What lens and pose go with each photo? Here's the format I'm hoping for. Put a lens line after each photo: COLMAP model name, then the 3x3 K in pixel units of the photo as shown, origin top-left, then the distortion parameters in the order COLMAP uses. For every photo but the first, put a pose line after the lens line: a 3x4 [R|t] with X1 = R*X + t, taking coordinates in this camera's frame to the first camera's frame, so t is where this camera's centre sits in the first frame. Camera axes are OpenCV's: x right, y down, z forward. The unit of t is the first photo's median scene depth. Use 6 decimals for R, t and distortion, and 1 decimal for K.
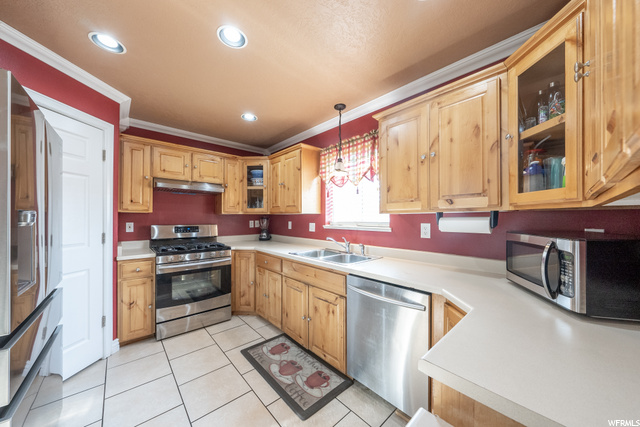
lens RADIAL K [[230.3, 0, 320.7], [0, 230.3, 217.4], [0, 0, 1]] dist [-0.000951, -0.000008]
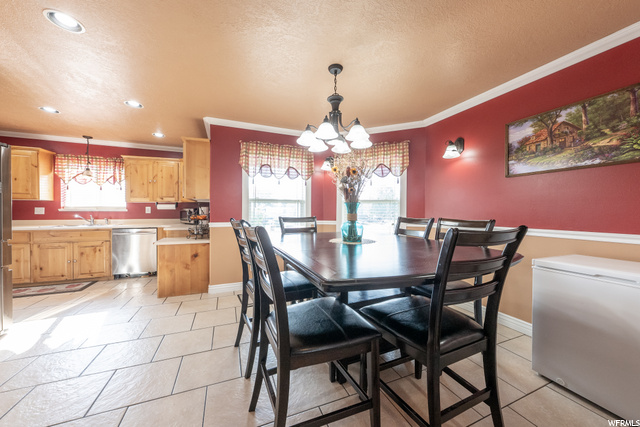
lens RADIAL K [[221.2, 0, 320.0], [0, 221.2, 213.5], [0, 0, 1]] dist [0.002190, 0.000201]
pose [[0.344658, -0.011155, 0.938662, -1.210001], [-0.003260, 0.999909, 0.013080, 0.067042], [-0.938723, -0.007568, 0.344590, -1.614304]]
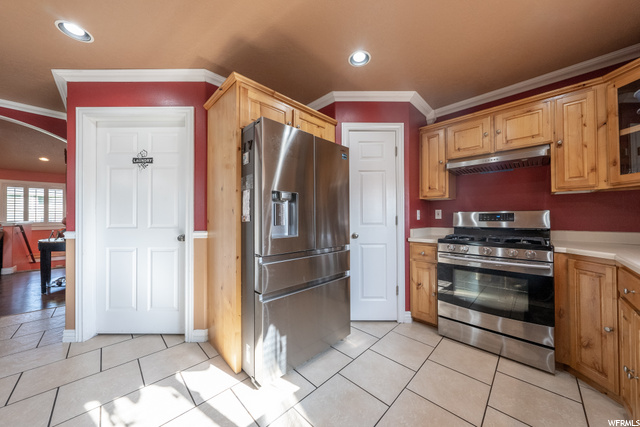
lens RADIAL K [[221.2, 0, 320.0], [0, 221.2, 213.5], [0, 0, 1]] dist [0.002190, 0.000201]
pose [[0.042620, -0.019889, -0.998893, 0.143819], [0.004094, 0.999797, -0.019733, 0.057036], [0.999083, -0.003248, 0.042693, 0.420217]]
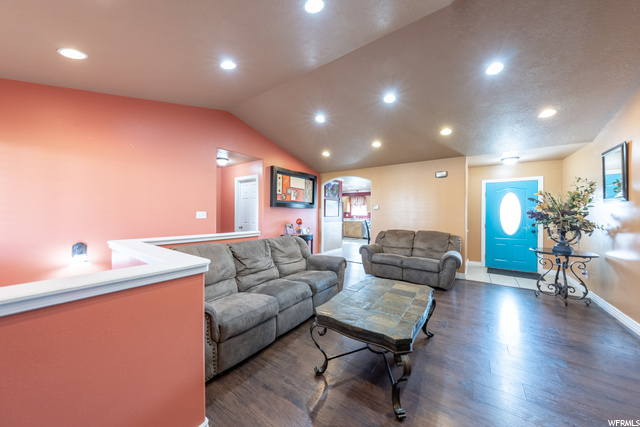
lens RADIAL K [[221.2, 0, 320.0], [0, 221.2, 213.5], [0, 0, 1]] dist [0.002190, 0.000201]
pose [[0.979728, -0.005893, 0.200244, -2.388223], [0.004111, 0.999948, 0.009313, -0.053234], [-0.200289, -0.008301, 0.979702, -5.050523]]
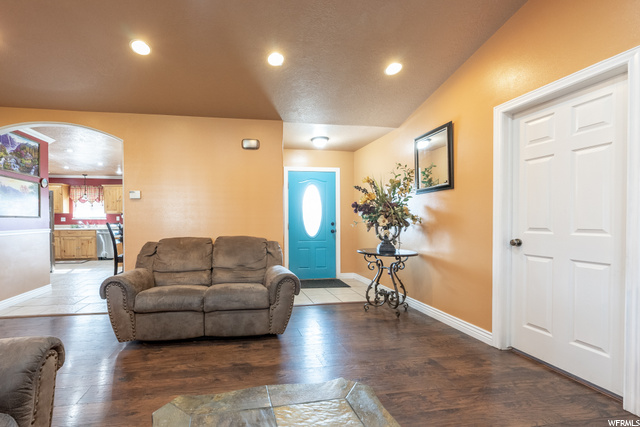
lens RADIAL K [[278.7, 0, 273.5], [0, 278.7, 225.3], [0, 0, 1]] dist [0.001443, 0.000253]
pose [[0.564980, -0.026361, 0.824683, -2.020474], [0.005837, 0.999592, 0.027953, 0.065292], [-0.825084, -0.010979, 0.564904, -3.954999]]
